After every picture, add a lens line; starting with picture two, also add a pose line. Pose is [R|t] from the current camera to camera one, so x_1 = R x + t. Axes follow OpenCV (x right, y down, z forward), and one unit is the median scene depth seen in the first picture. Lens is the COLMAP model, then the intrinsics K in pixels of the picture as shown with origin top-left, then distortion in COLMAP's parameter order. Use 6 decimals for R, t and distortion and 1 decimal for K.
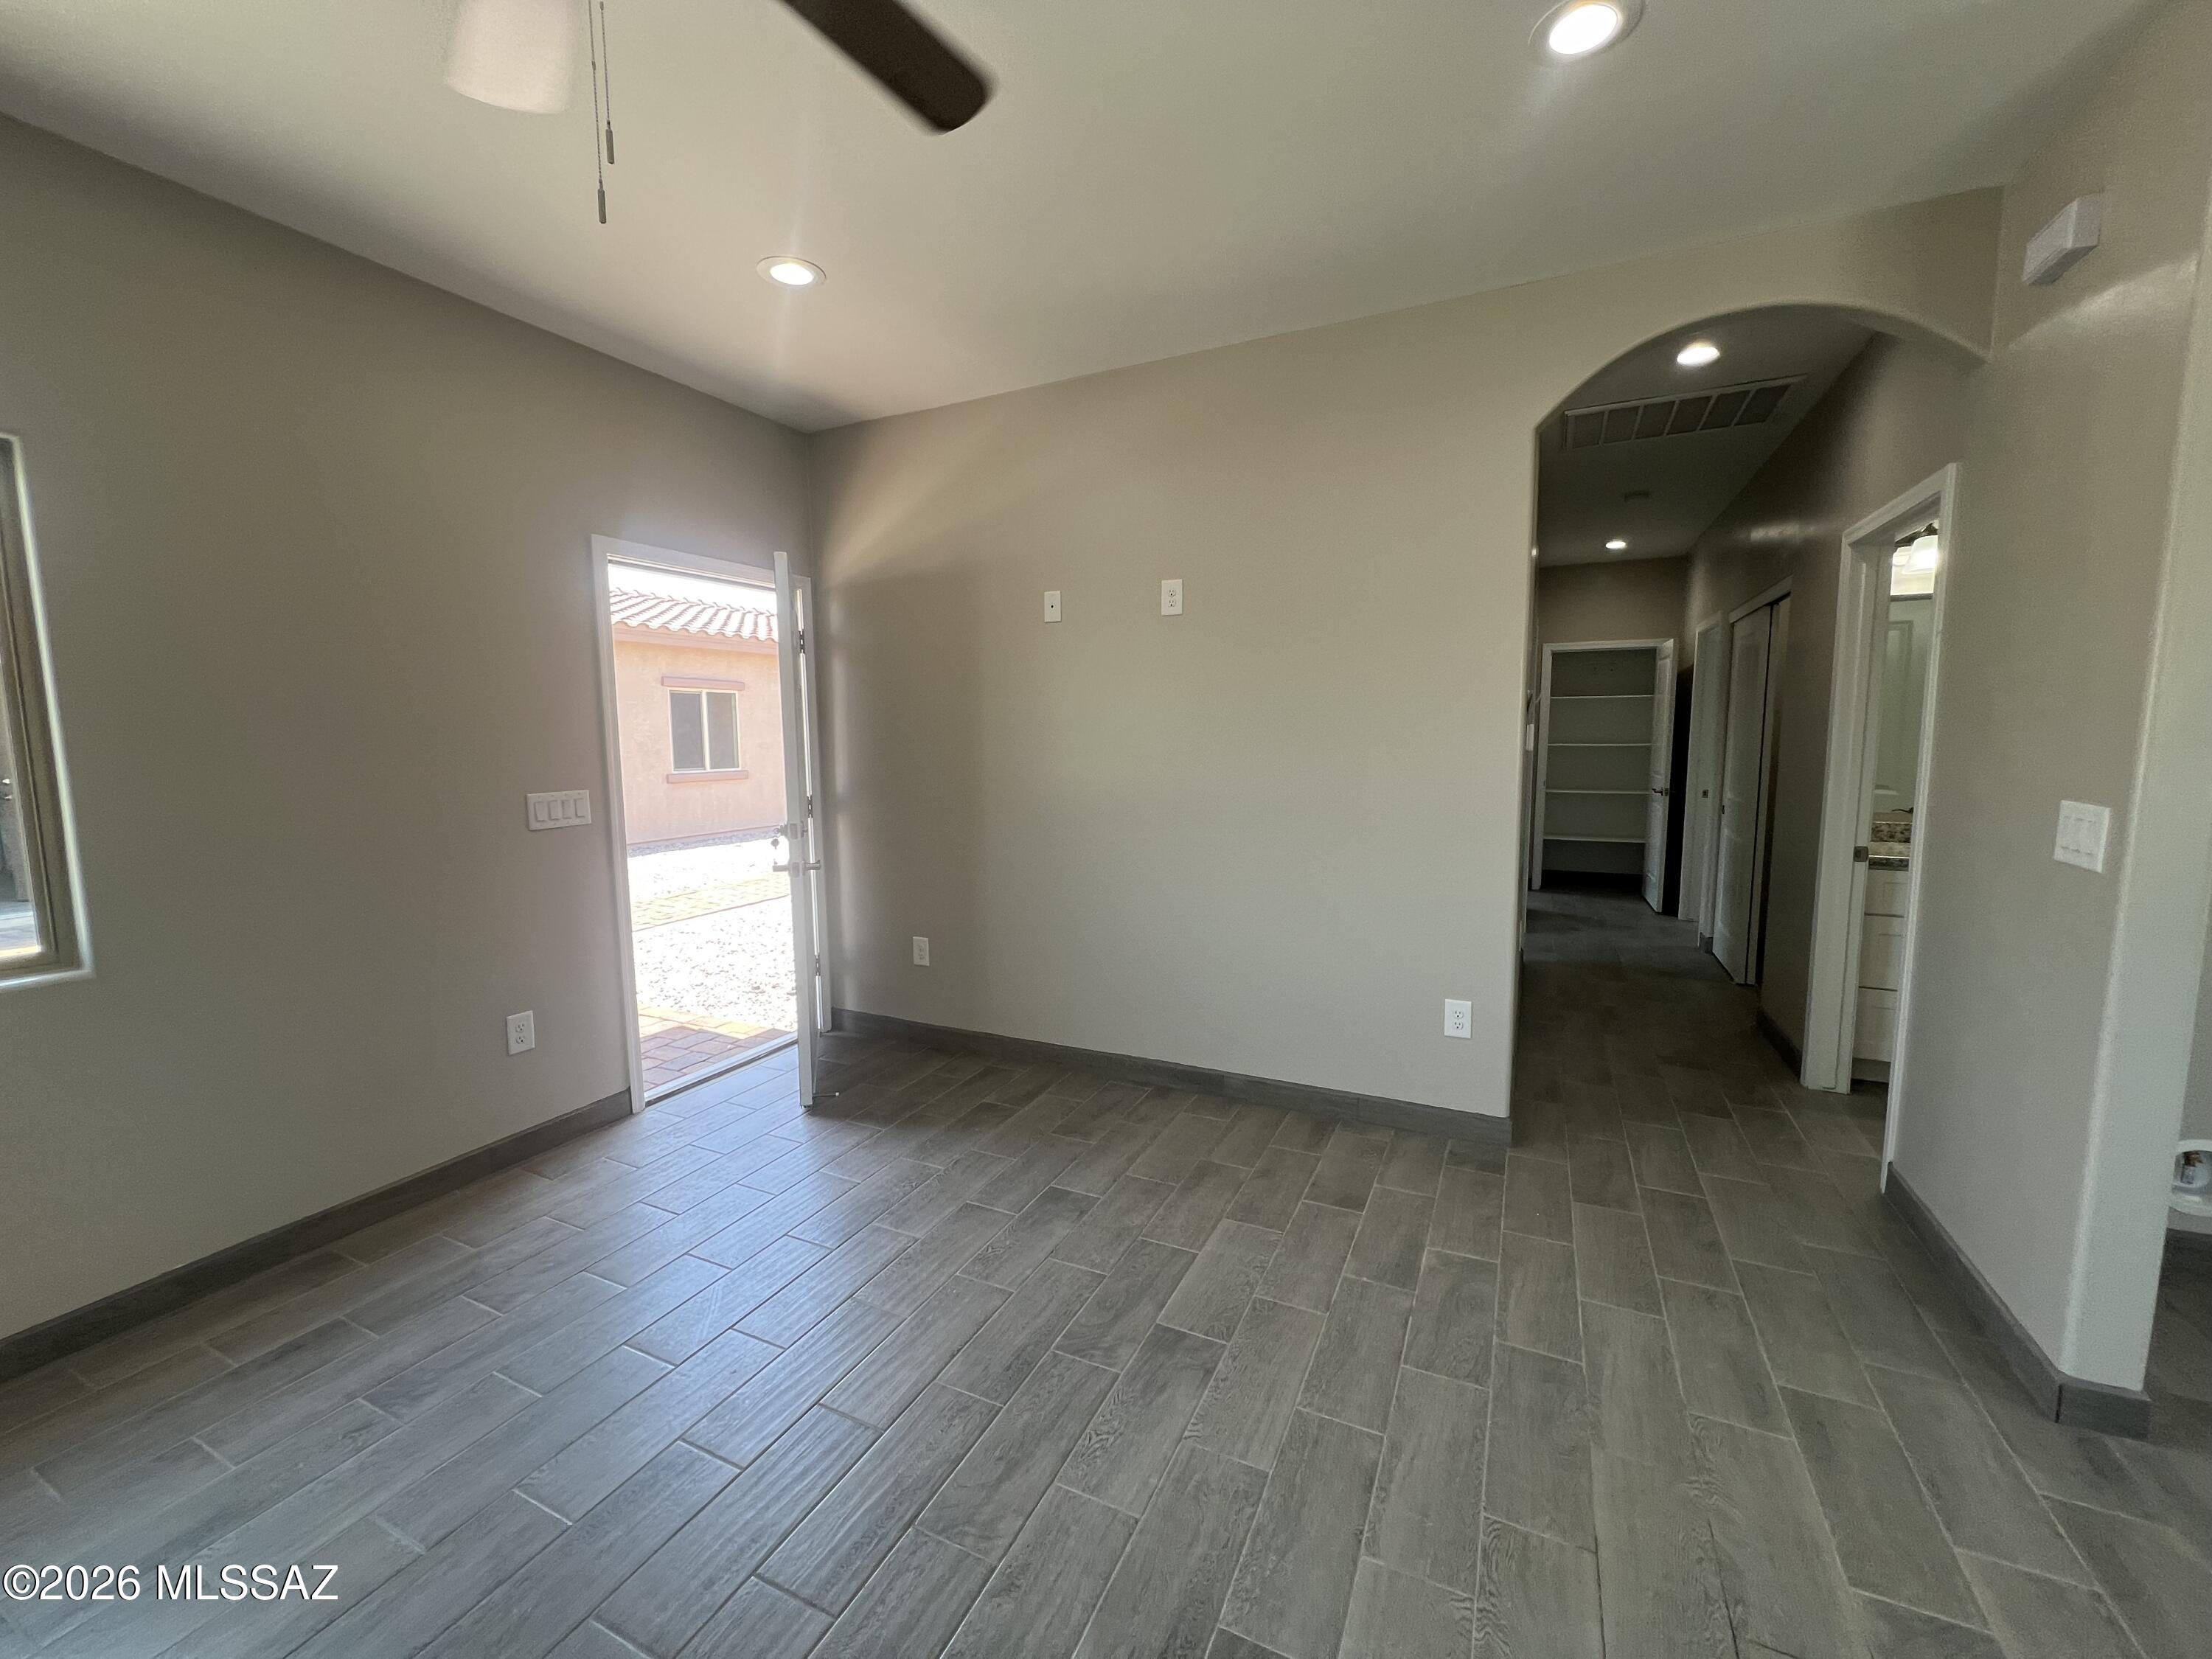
lens RADIAL K [[886.6, 0, 1102.3], [0, 886.6, 827.0], [0, 0, 1]] dist [-0.001068, 0.000528]
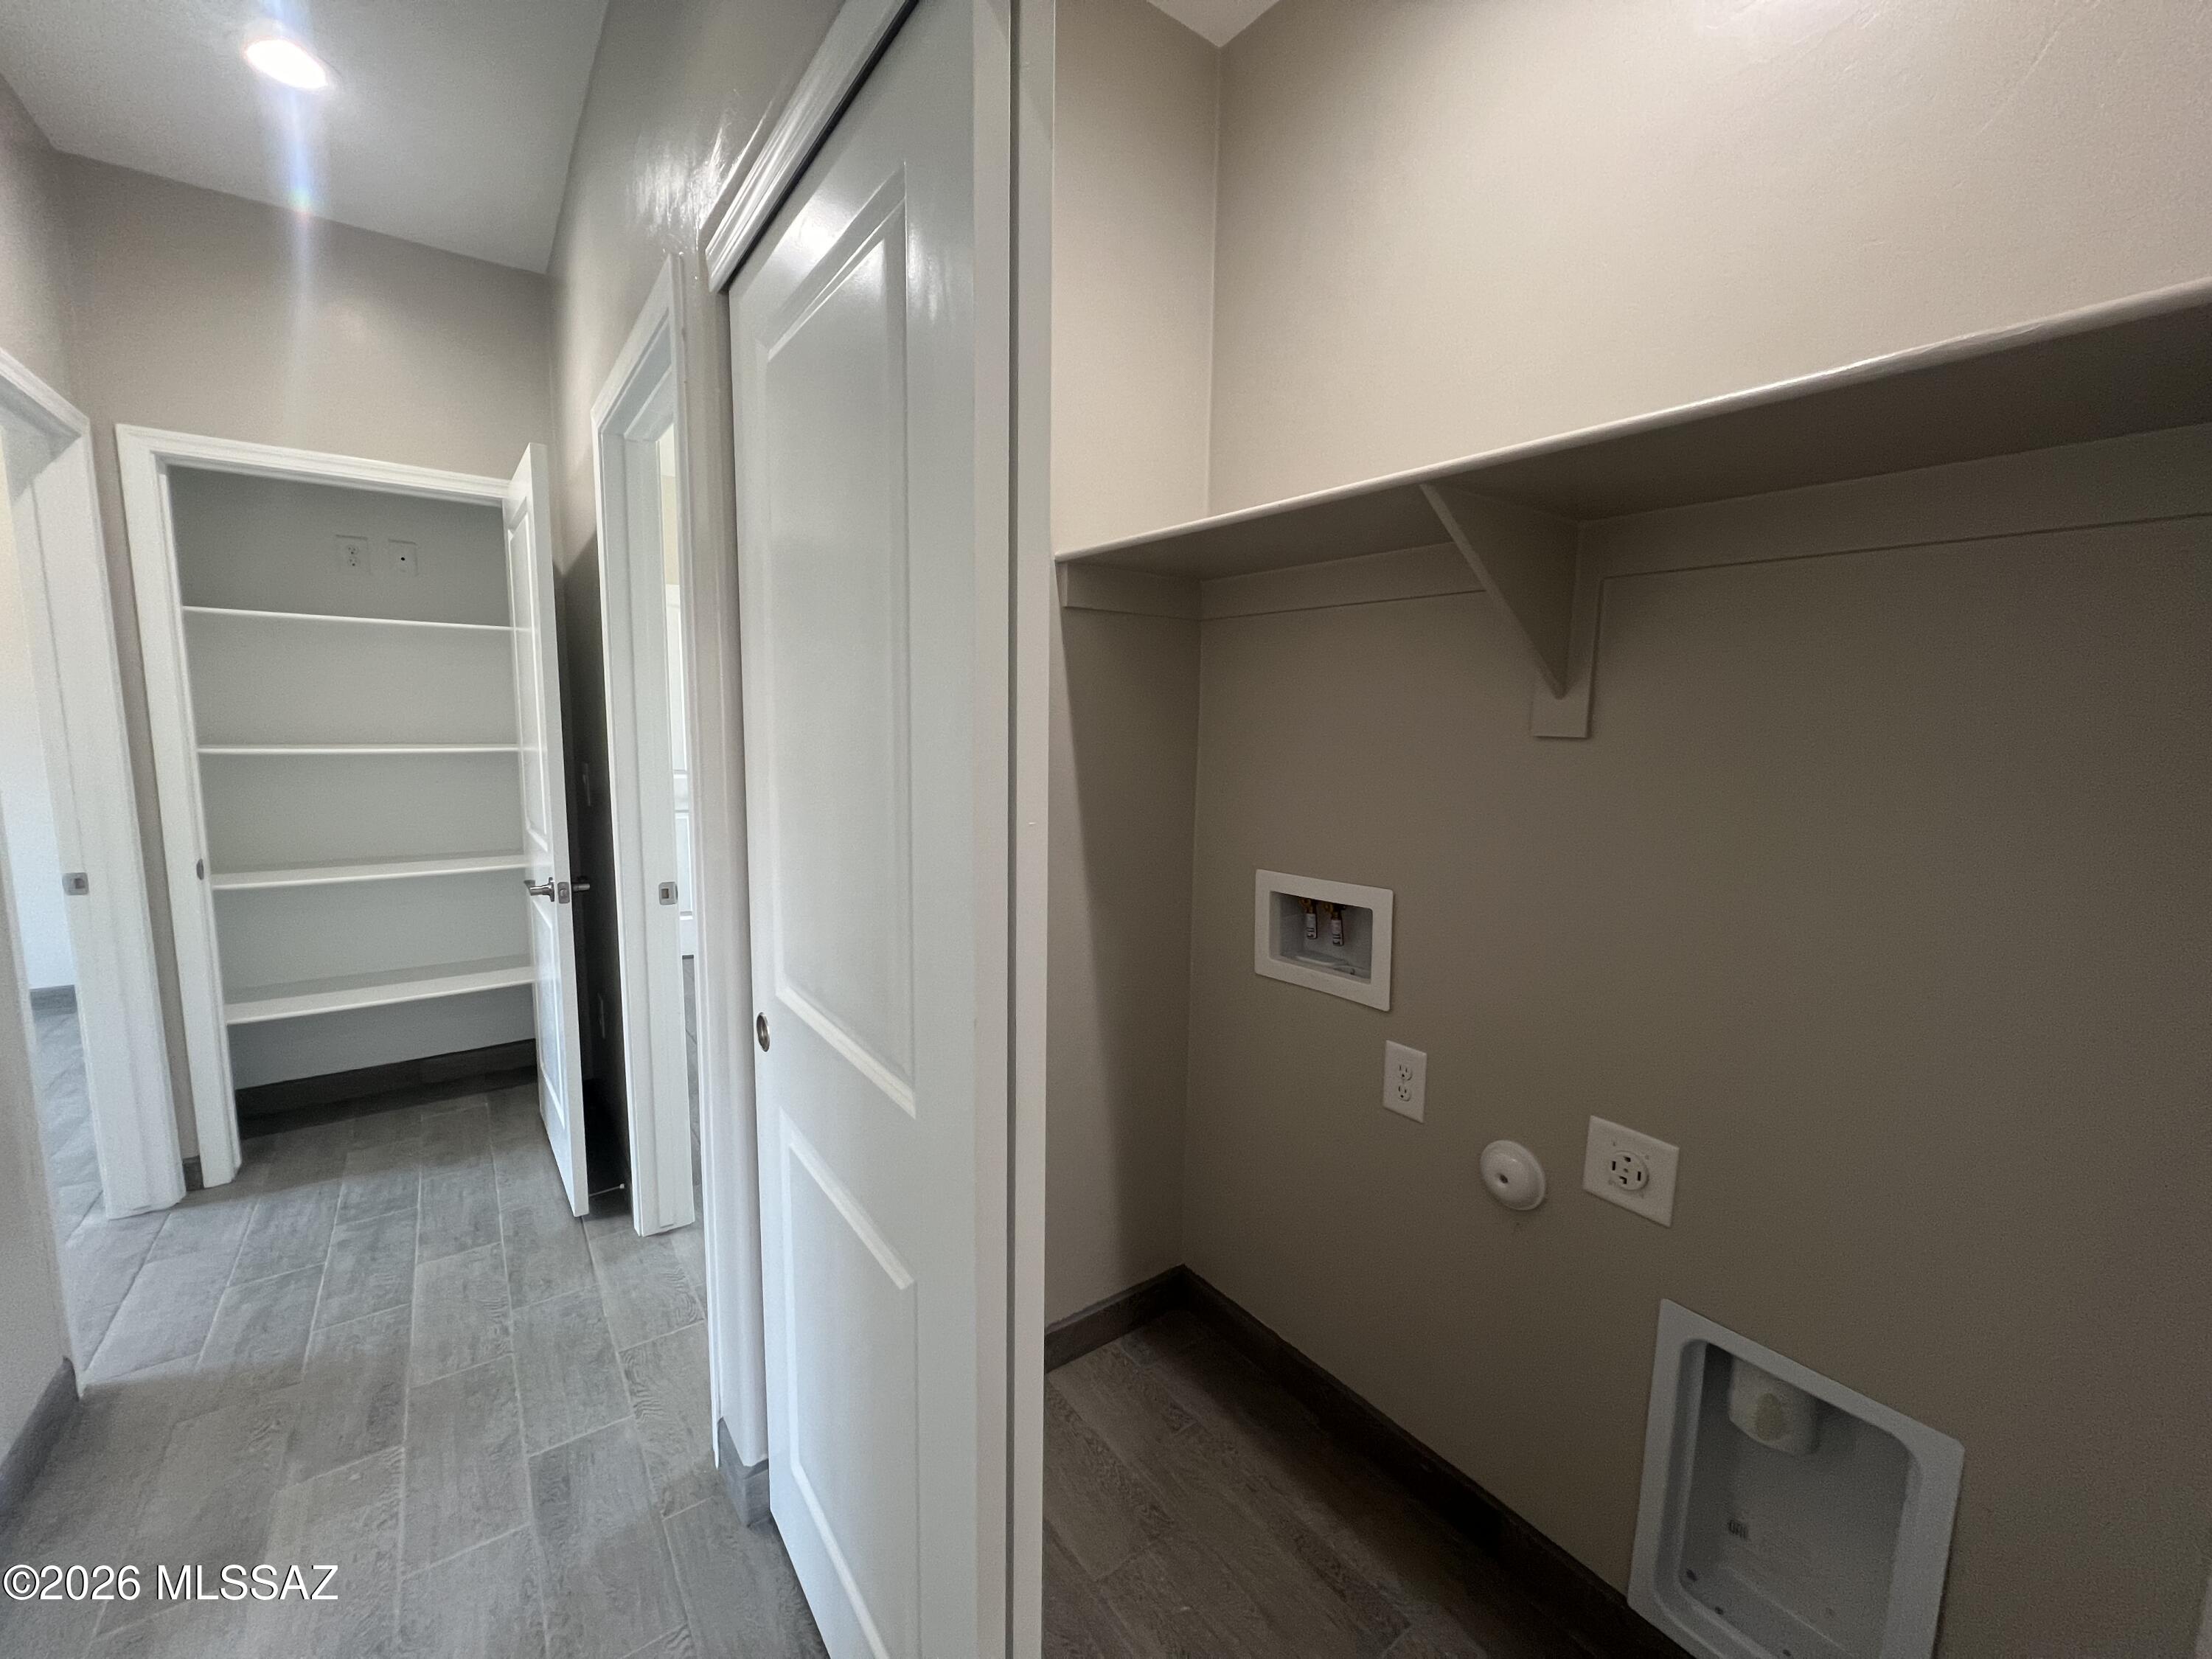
lens RADIAL K [[886.6, 0, 1101.3], [0, 886.6, 831.3], [0, 0, 1]] dist [-0.001068, 0.000528]
pose [[0.455009, -0.098523, 0.885020, 0.905783], [0.076202, 0.994523, 0.071536, -0.152100], [-0.887220, 0.034891, 0.460024, 1.380747]]
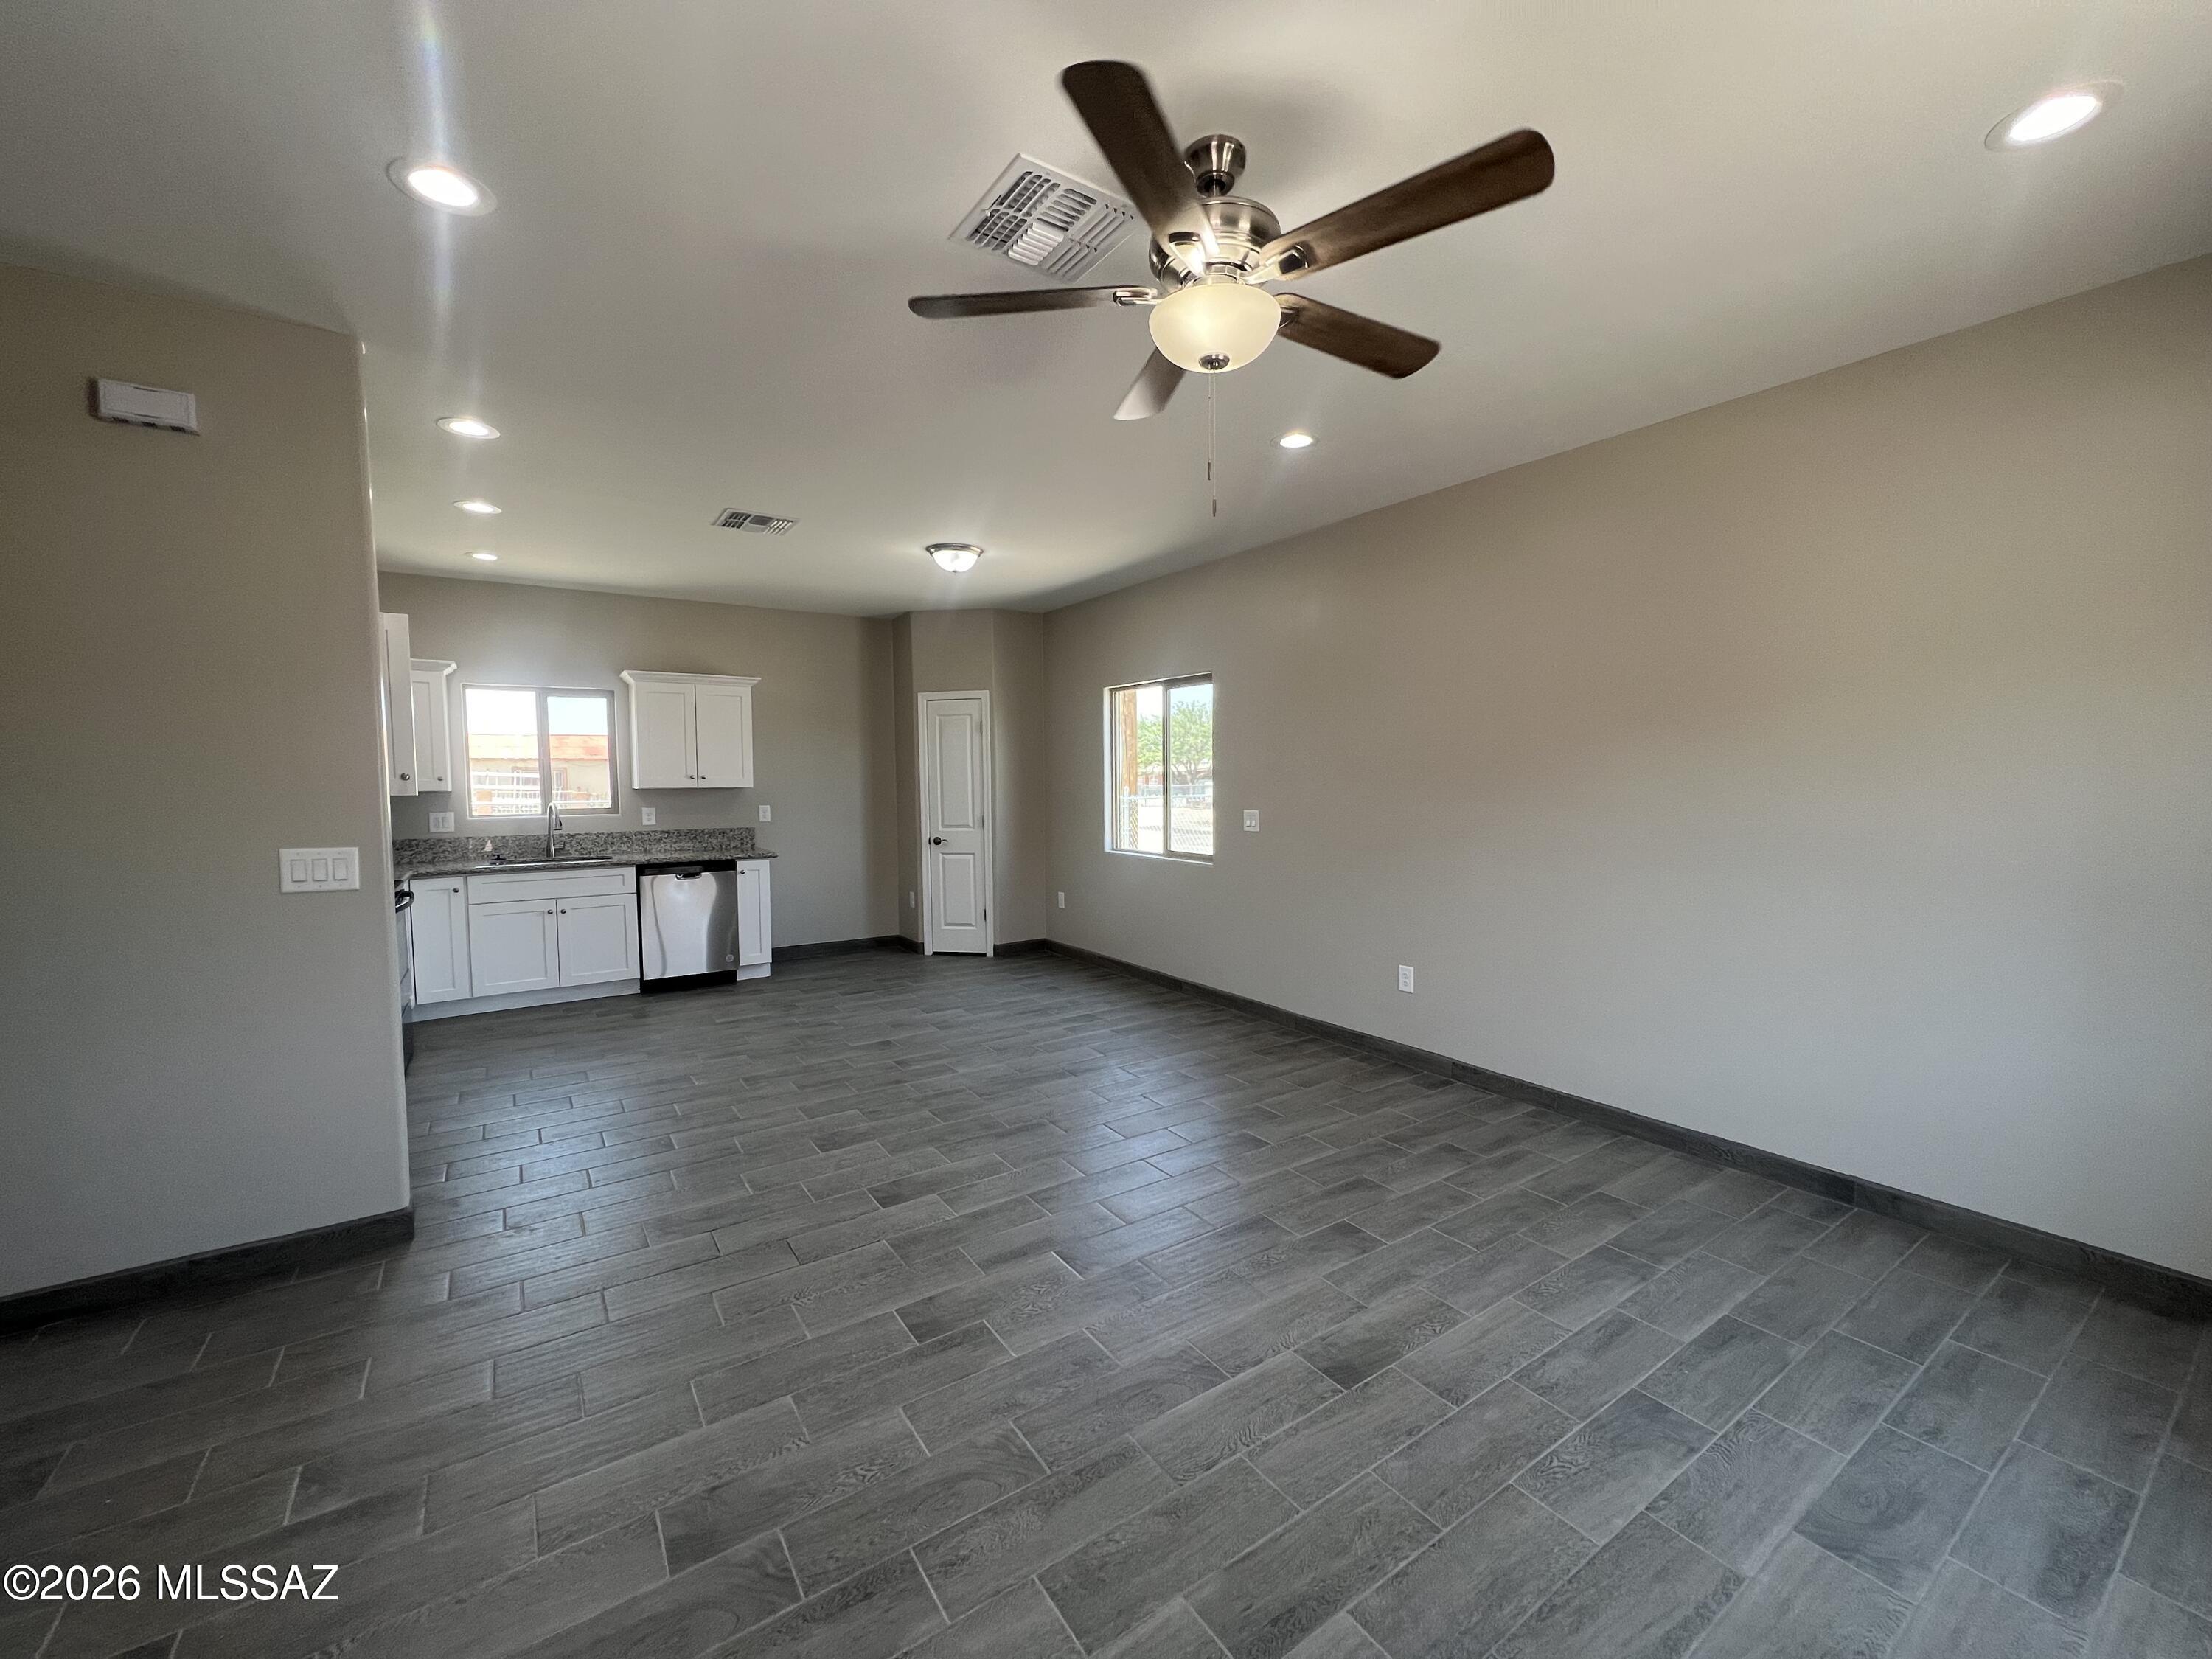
lens RADIAL K [[886.6, 0, 1103.9], [0, 886.6, 829.1], [0, 0, 1]] dist [-0.001068, 0.000528]
pose [[-0.866506, -0.014946, 0.498942, -0.439956], [0.068179, 0.986640, 0.147961, -0.109135], [-0.494488, 0.162226, -0.853911, 0.954458]]
